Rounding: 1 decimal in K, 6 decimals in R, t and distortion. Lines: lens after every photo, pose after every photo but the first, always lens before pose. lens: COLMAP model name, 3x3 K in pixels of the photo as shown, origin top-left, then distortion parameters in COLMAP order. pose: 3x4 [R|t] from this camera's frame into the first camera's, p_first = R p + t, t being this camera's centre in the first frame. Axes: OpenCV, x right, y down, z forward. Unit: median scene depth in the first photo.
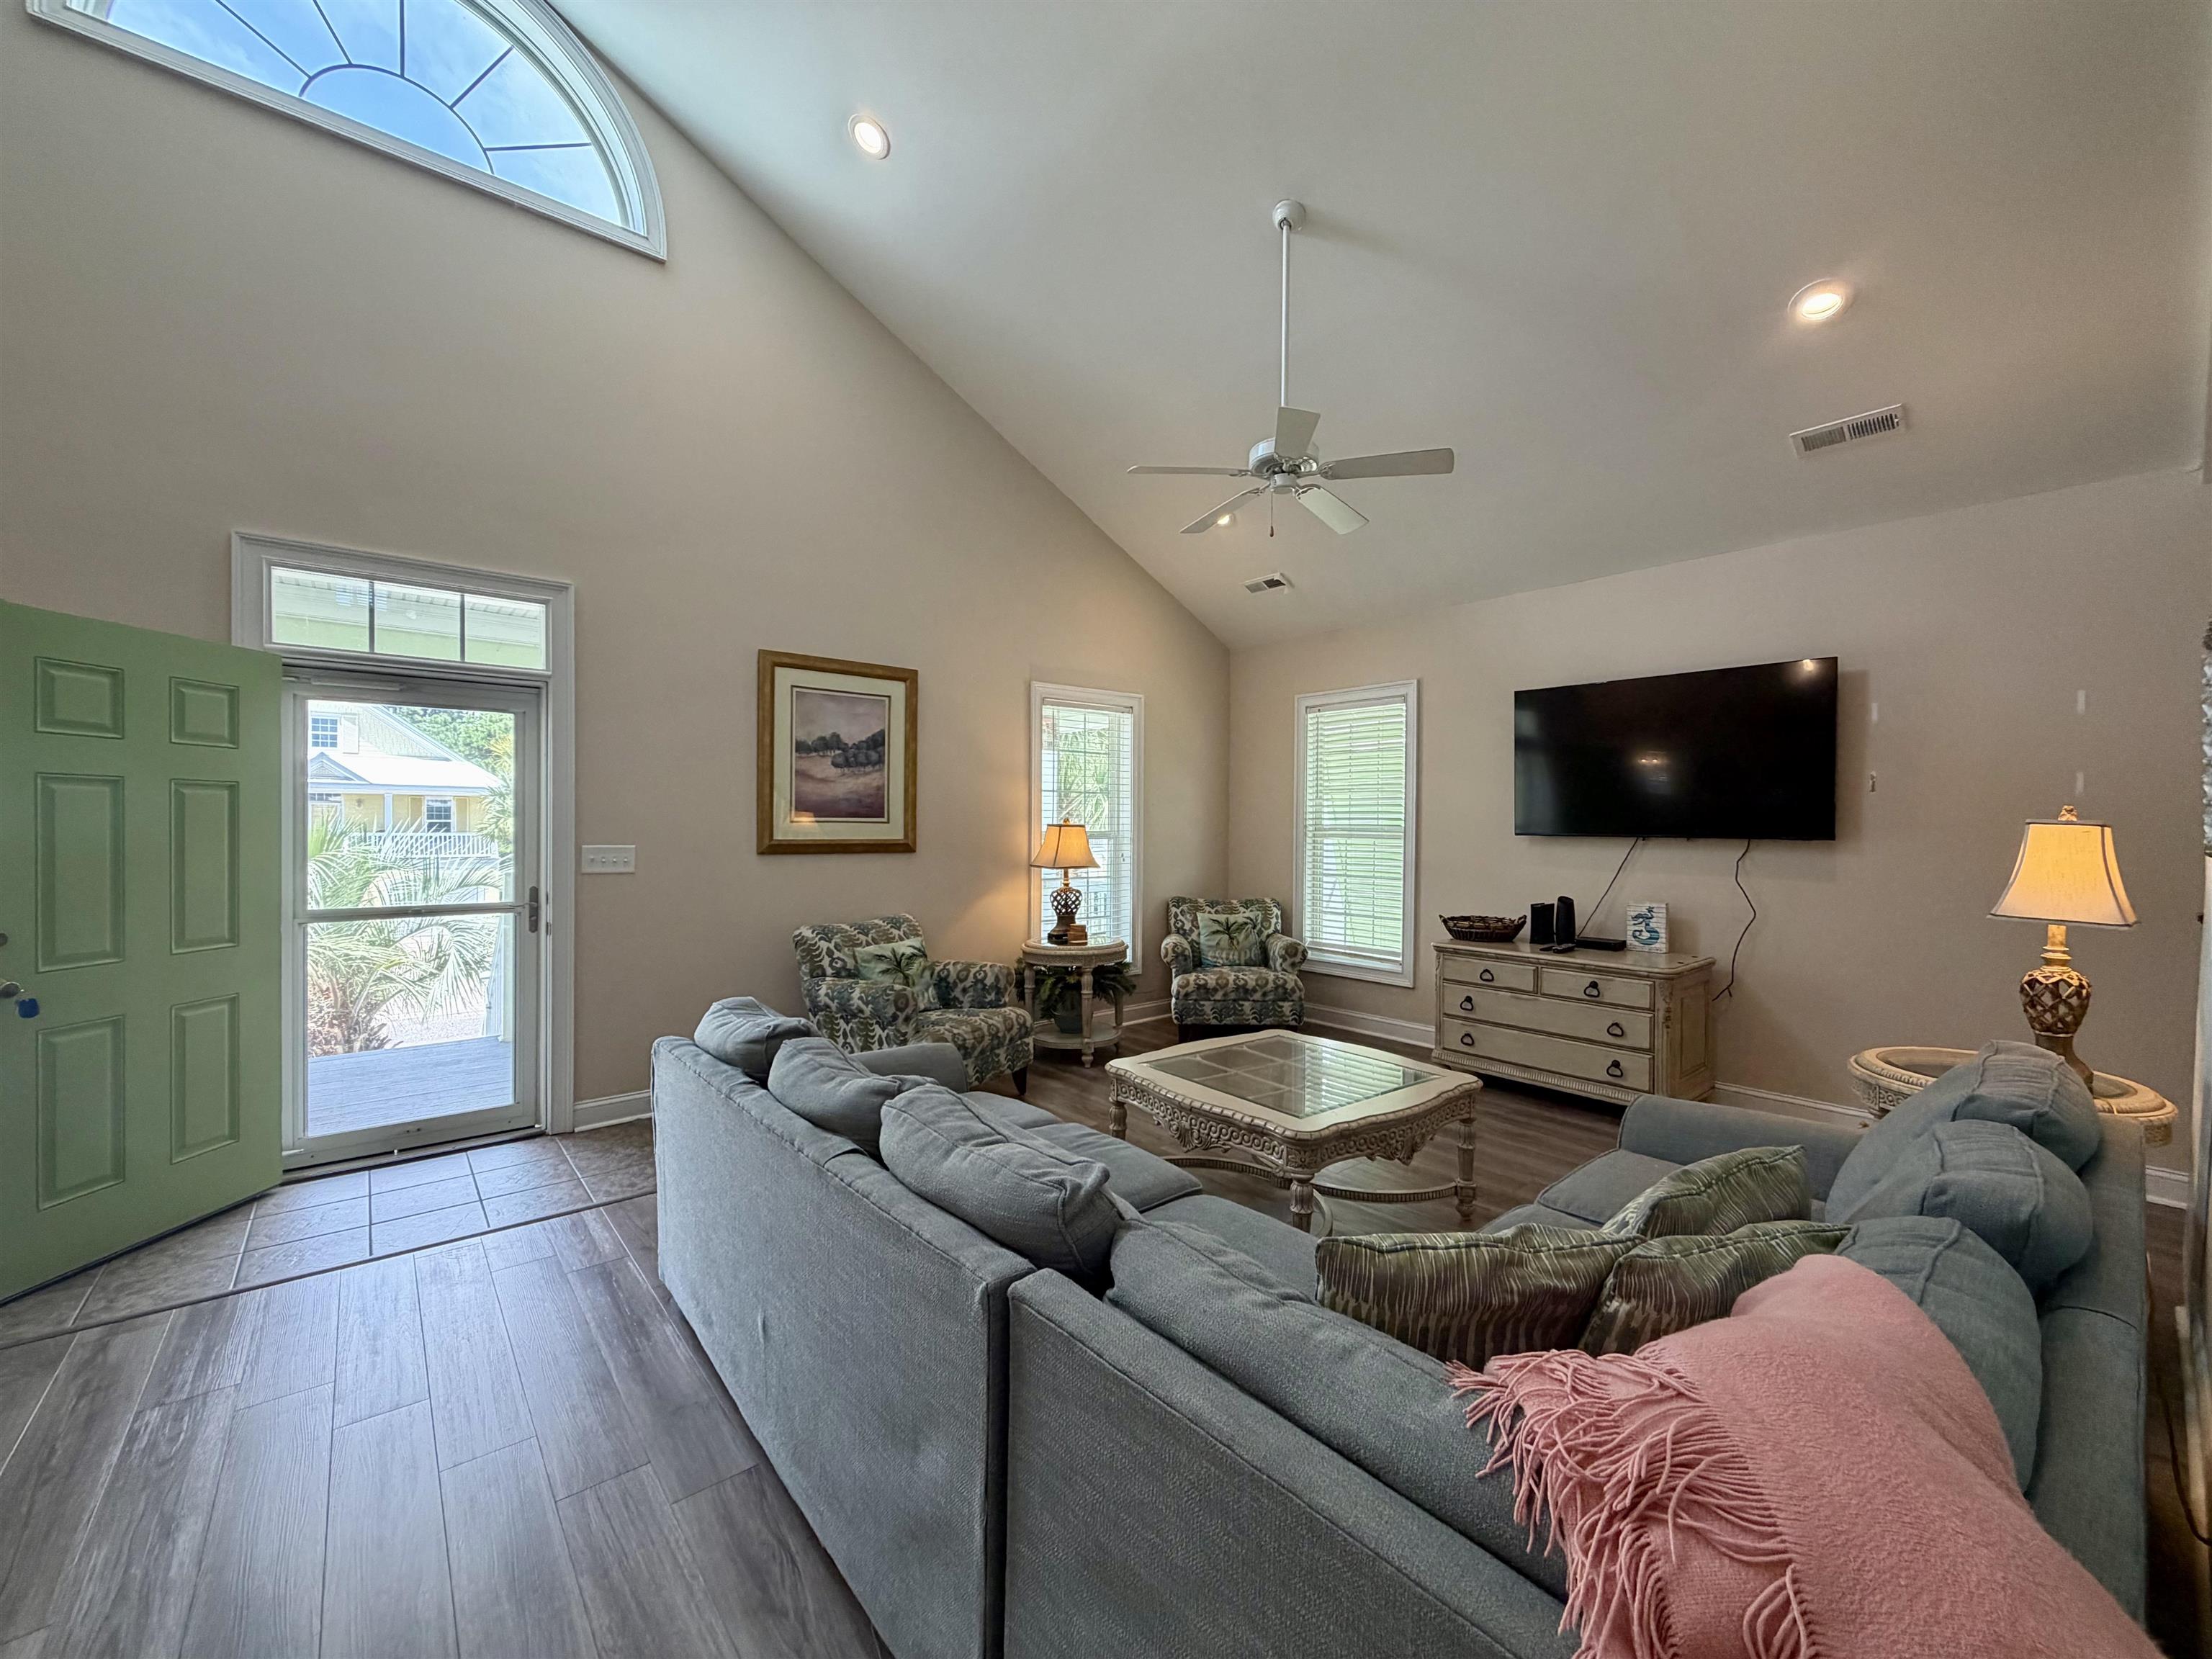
lens RADIAL K [[880.8, 0, 1101.3], [0, 880.8, 829.5], [0, 0, 1]] dist [-0.000146, 0.000088]
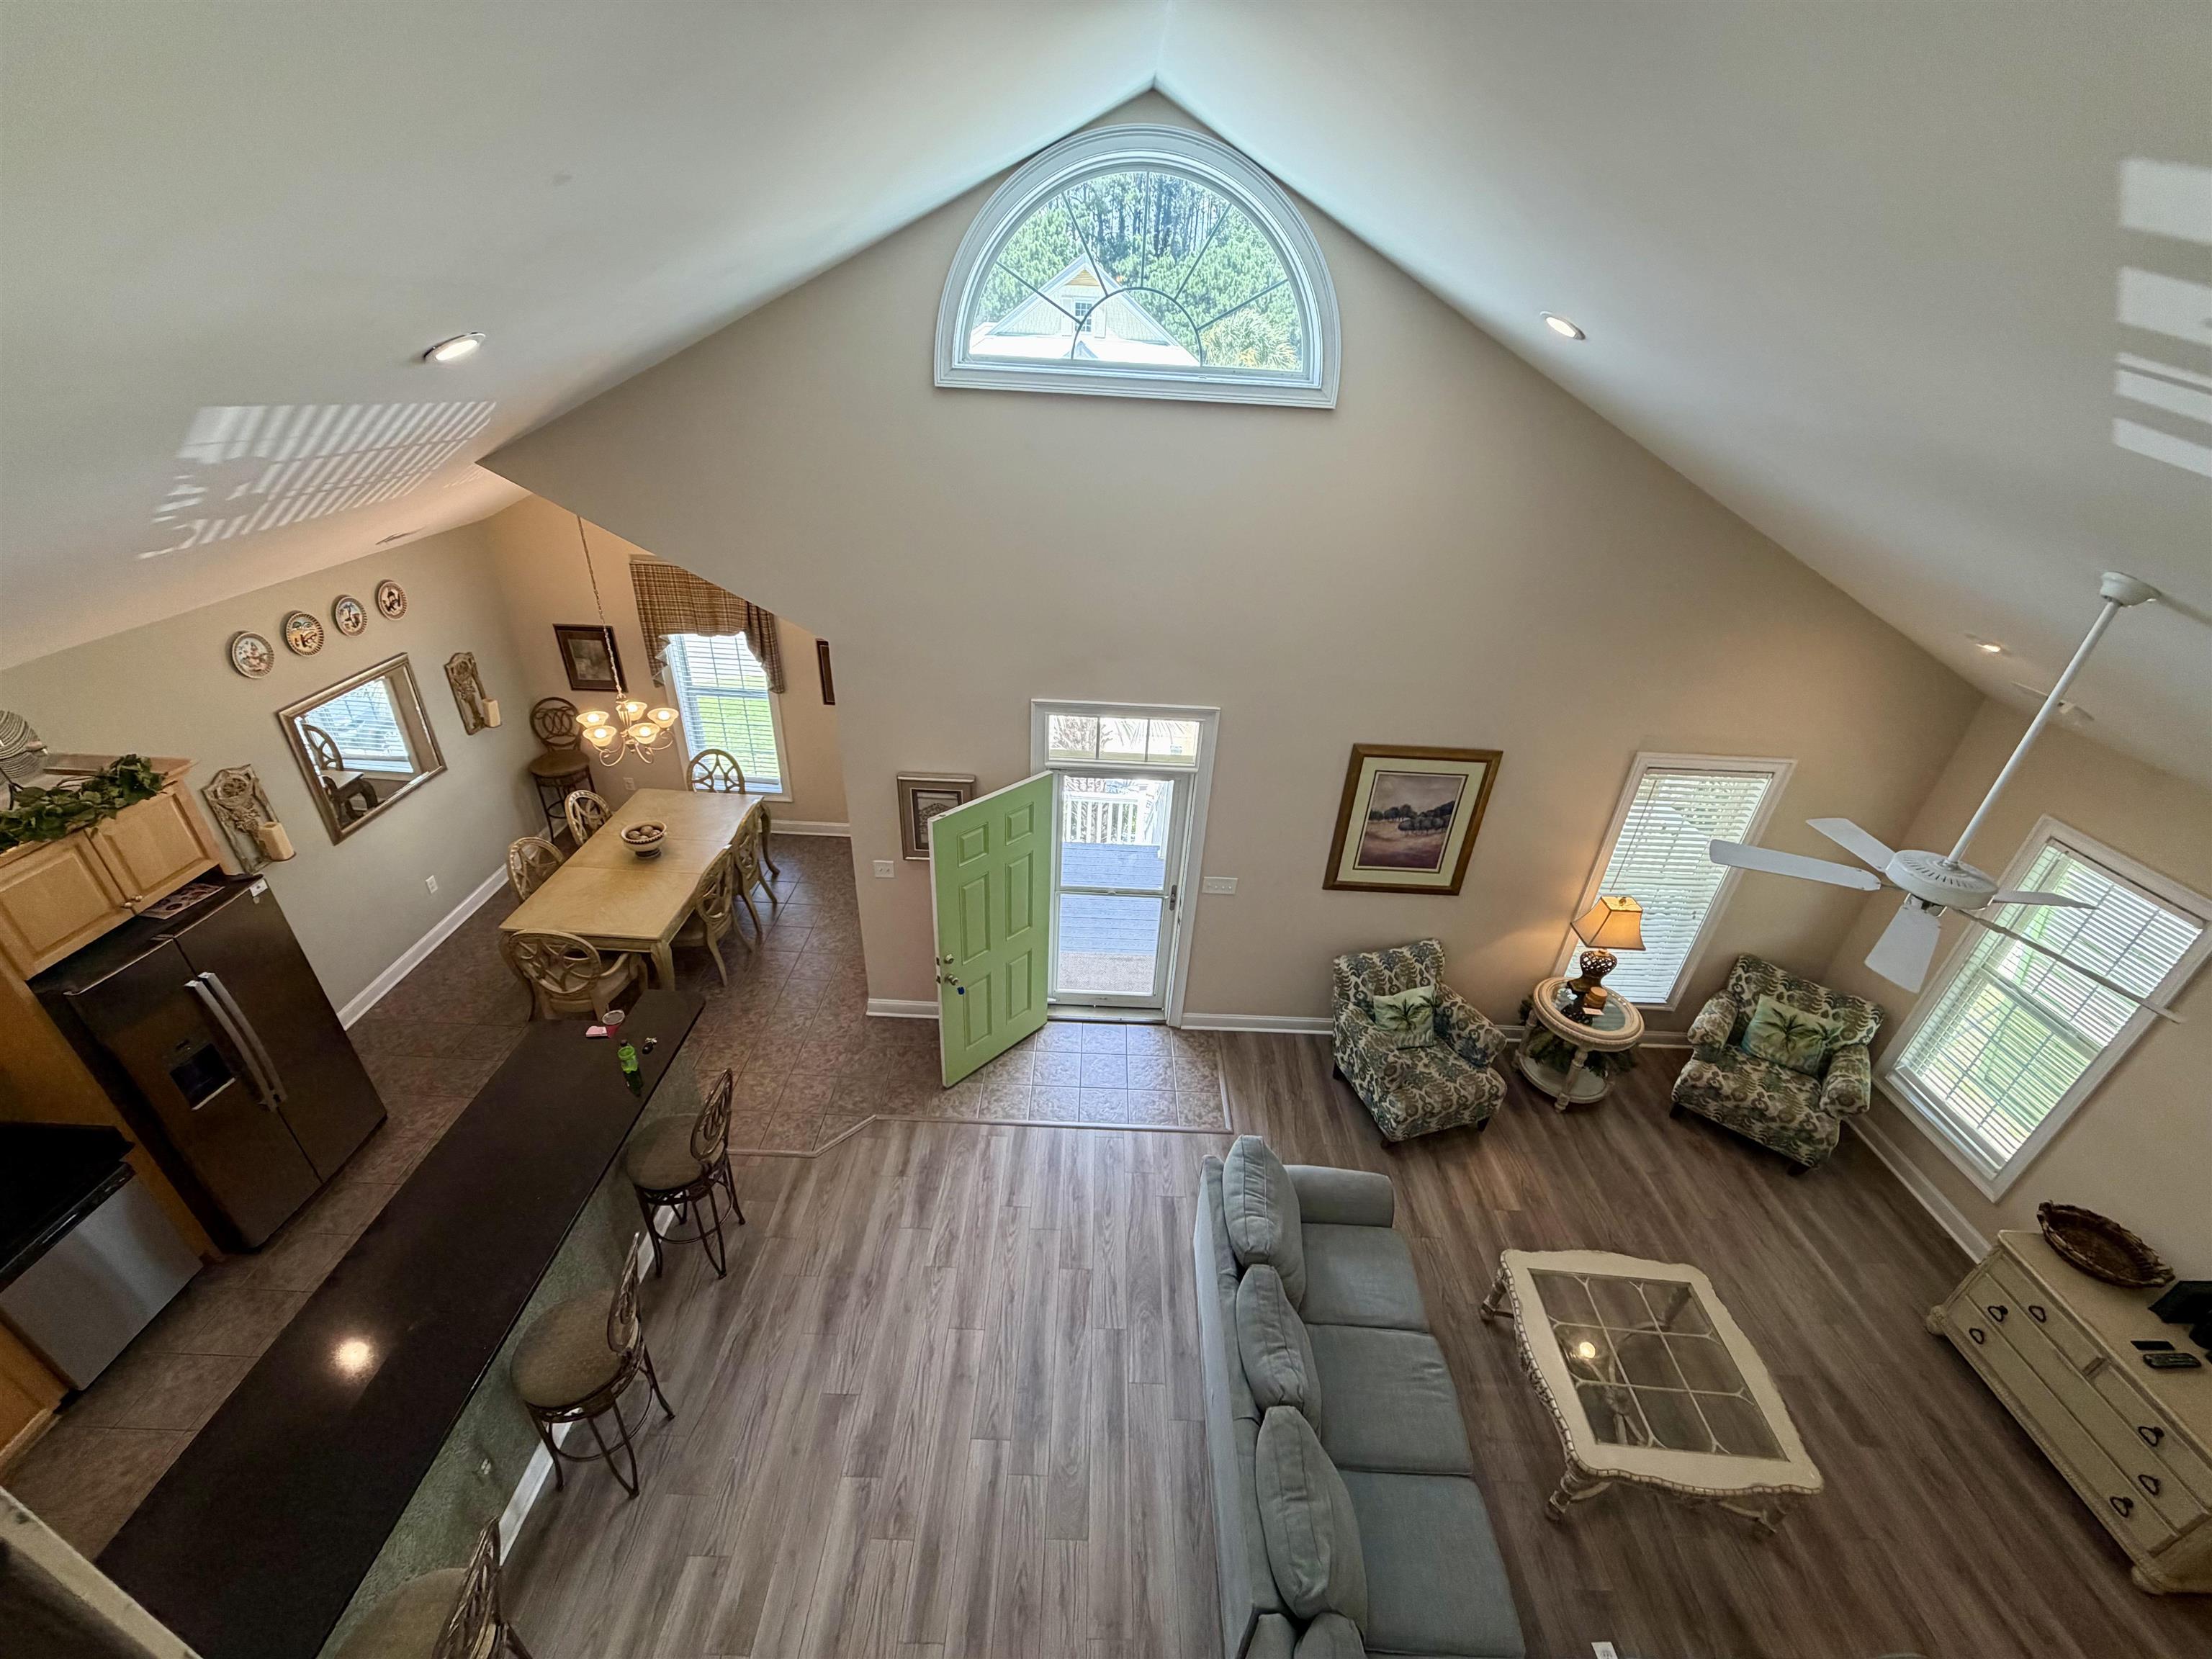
lens RADIAL K [[880.8, 0, 1095.8], [0, 880.8, 831.1], [0, 0, 1]] dist [-0.000146, 0.000088]
pose [[0.760158, 0.349727, -0.547587, 0.028791], [-0.046034, 0.869651, 0.491516, -0.616186], [0.648106, -0.348422, 0.677171, -0.047824]]
